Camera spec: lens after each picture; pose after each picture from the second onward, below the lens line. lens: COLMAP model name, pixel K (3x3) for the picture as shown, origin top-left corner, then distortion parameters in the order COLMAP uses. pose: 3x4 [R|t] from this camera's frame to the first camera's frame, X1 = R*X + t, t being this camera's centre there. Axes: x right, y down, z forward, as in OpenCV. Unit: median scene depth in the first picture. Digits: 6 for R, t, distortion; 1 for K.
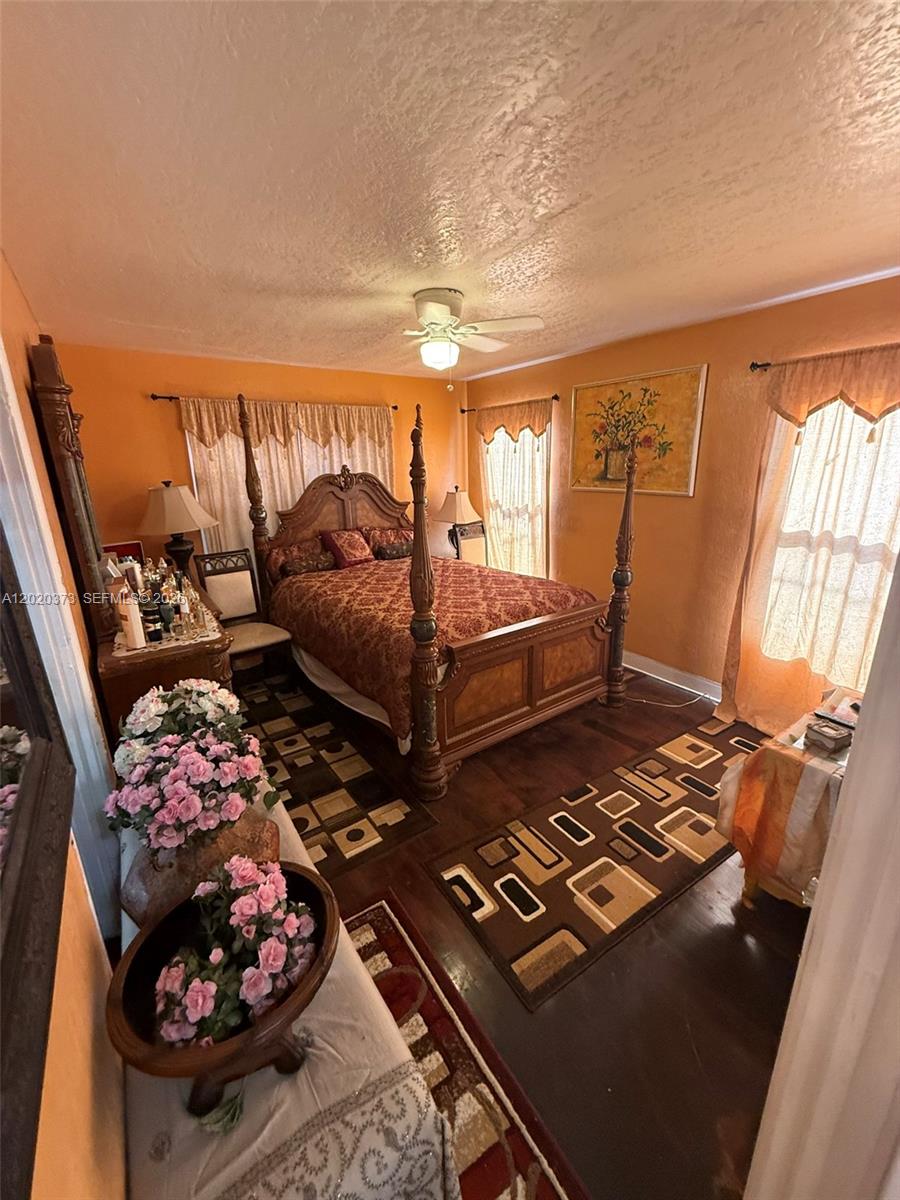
lens RADIAL K [[479.7, 0, 451.9], [0, 479.7, 599.3], [0, 0, 1]] dist [-0.001990, 0.000656]
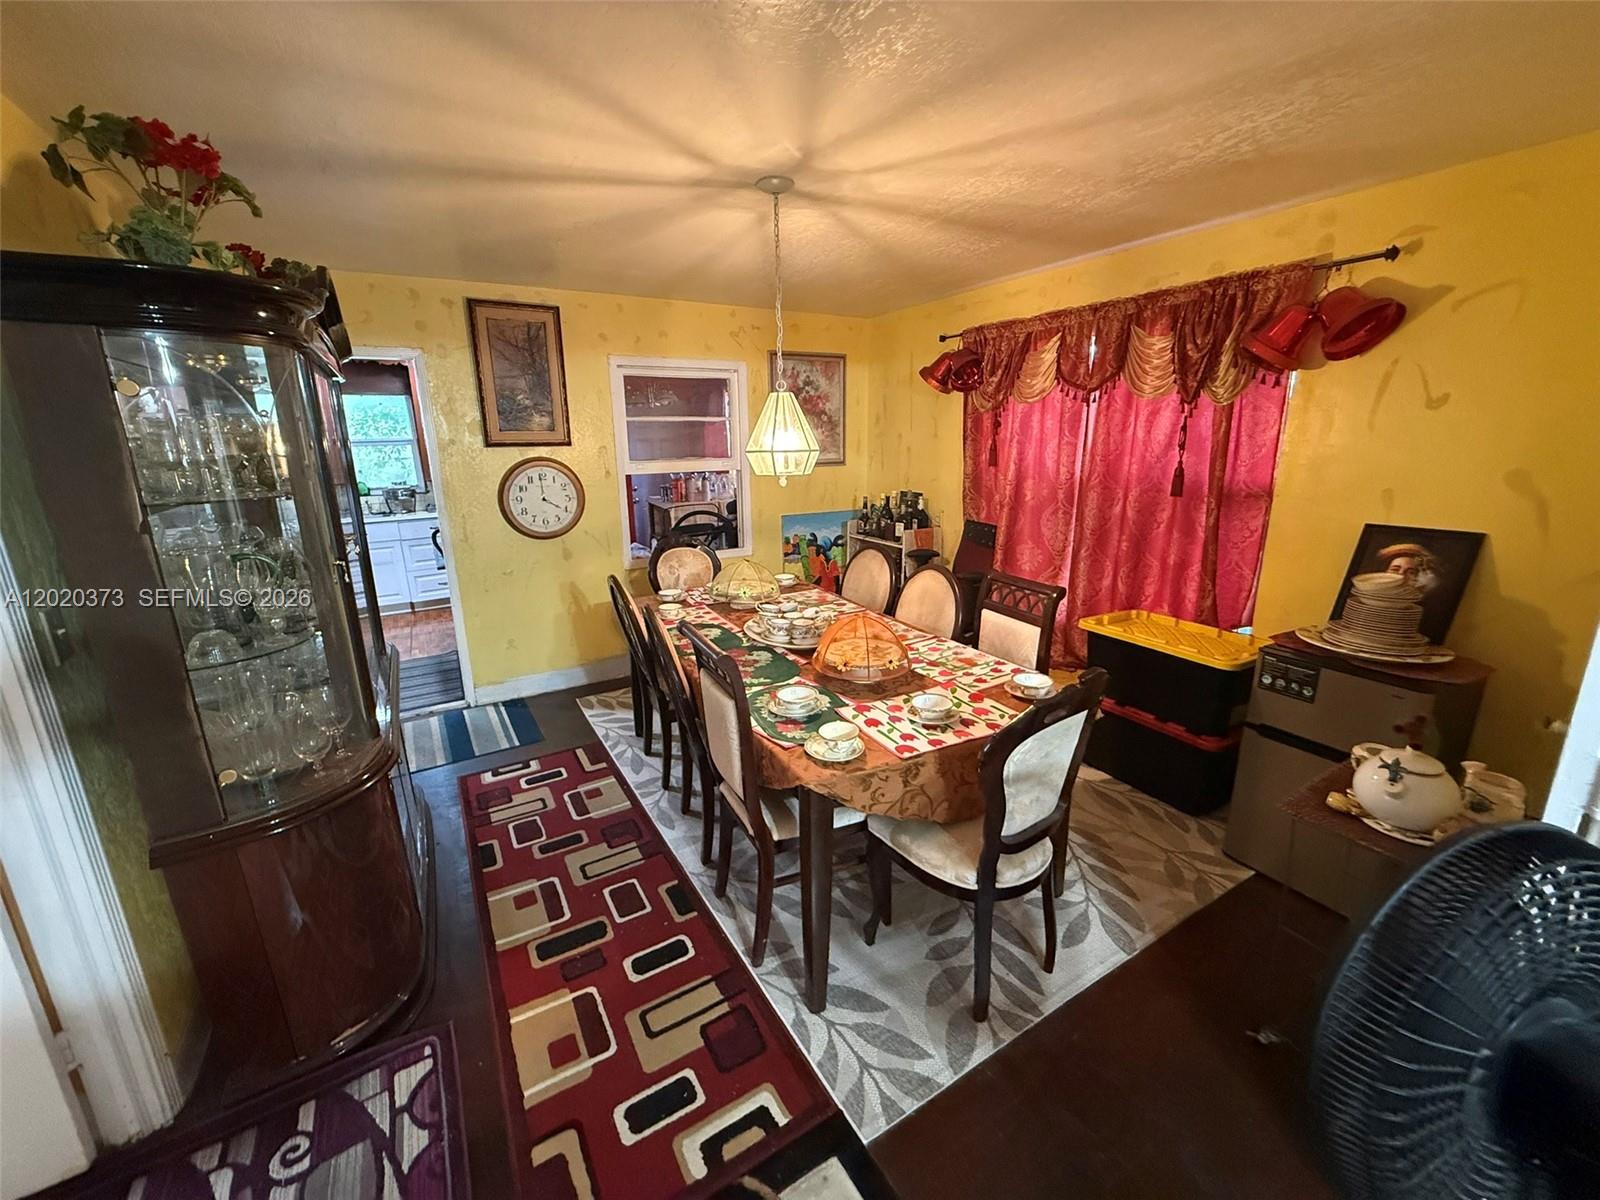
lens RADIAL K [[639.6, 0, 793.5], [0, 639.6, 596.8], [0, 0, 1]] dist [-0.001990, 0.000656]
pose [[-0.030787, 0.266650, -0.963302, 1.078328], [-0.254791, 0.929826, 0.265527, -0.305608], [0.966506, 0.253615, 0.039313, 1.065823]]
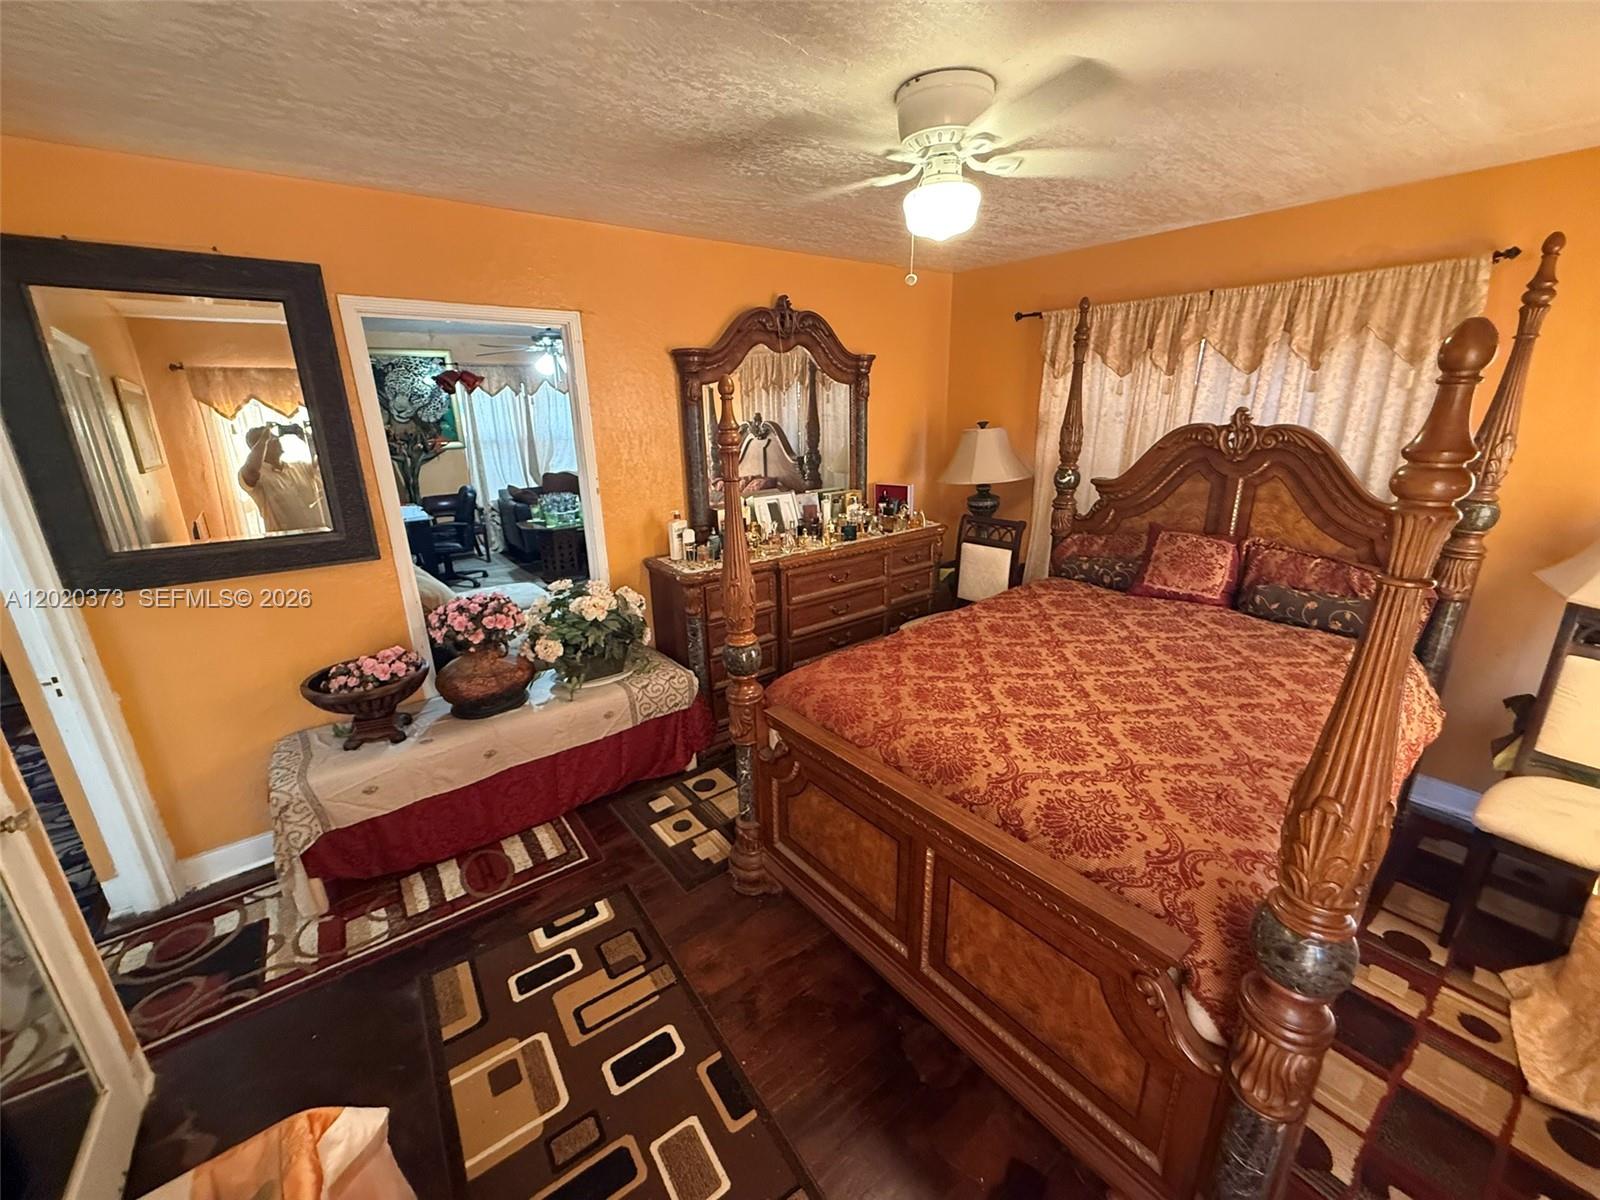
lens RADIAL K [[639.6, 0, 801.5], [0, 639.6, 599.7], [0, 0, 1]] dist [-0.001990, 0.000656]
pose [[0.048742, 0.319293, -0.946402, 0.799898], [-0.257246, 0.919575, 0.296994, -0.315556], [0.965116, 0.228982, 0.126959, 0.932475]]
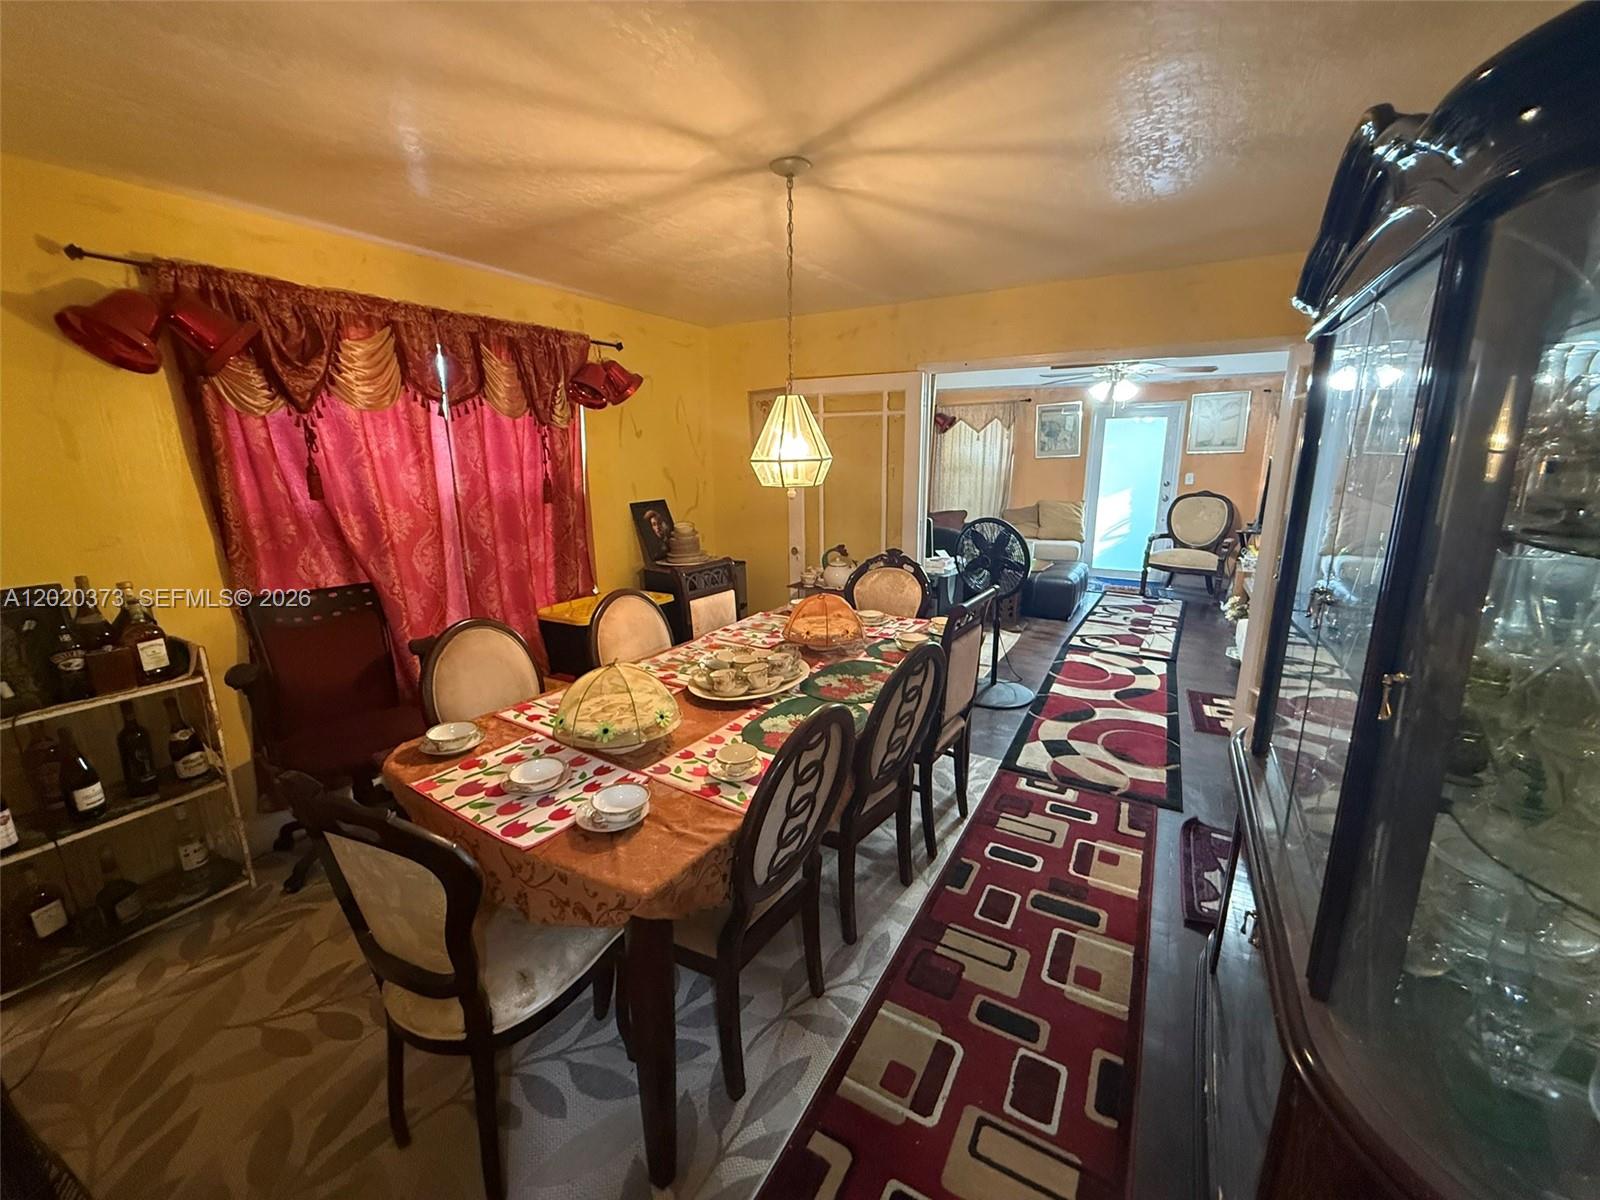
lens RADIAL K [[639.6, 0, 800.7], [0, 639.6, 596.2], [0, 0, 1]] dist [-0.001990, 0.000656]
pose [[0.885070, -0.093762, 0.455917, -0.420161], [0.117518, 0.992782, -0.023965, -0.021167], [-0.450379, 0.074789, 0.889700, 0.199564]]
